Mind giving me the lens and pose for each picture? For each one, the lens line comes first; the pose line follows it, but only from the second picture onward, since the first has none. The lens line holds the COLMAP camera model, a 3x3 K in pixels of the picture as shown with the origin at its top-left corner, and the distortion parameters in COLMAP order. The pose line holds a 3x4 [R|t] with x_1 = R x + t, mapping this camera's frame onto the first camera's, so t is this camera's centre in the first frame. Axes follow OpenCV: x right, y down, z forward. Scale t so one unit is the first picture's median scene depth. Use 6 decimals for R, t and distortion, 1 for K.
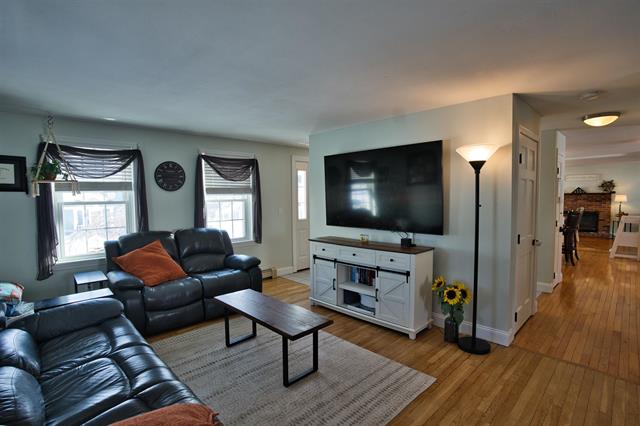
lens RADIAL K [[308.2, 0, 318.3], [0, 308.2, 215.3], [0, 0, 1]] dist [-0.033825, 0.003601]
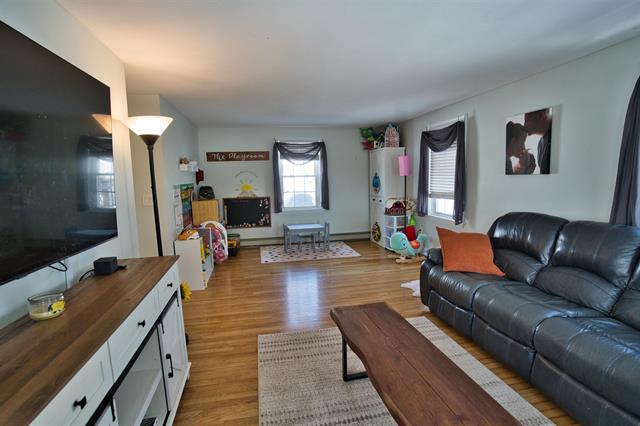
lens RADIAL K [[308.2, 0, 317.5], [0, 308.2, 212.7], [0, 0, 1]] dist [-0.033825, 0.003601]
pose [[-0.849407, -0.029366, 0.526920, -0.270493], [0.060836, 0.986346, 0.153041, -0.052197], [-0.524219, 0.162050, -0.836023, 1.228007]]
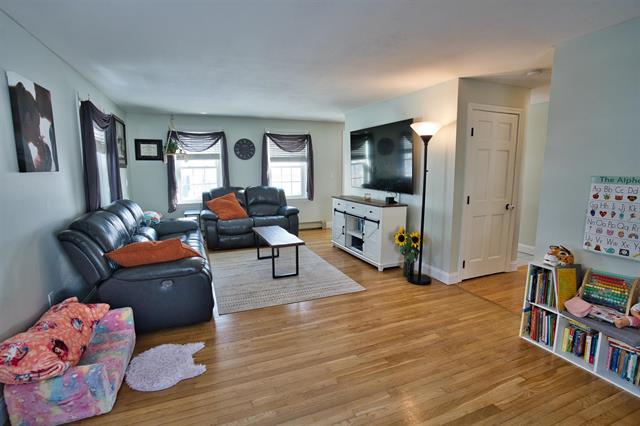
lens RADIAL K [[308.2, 0, 318.7], [0, 308.2, 208.8], [0, 0, 1]] dist [-0.033825, 0.003601]
pose [[0.931613, 0.055647, -0.359167, 0.476140], [-0.026119, 0.995905, 0.086551, 0.021587], [0.362512, -0.071251, 0.929251, -0.299510]]
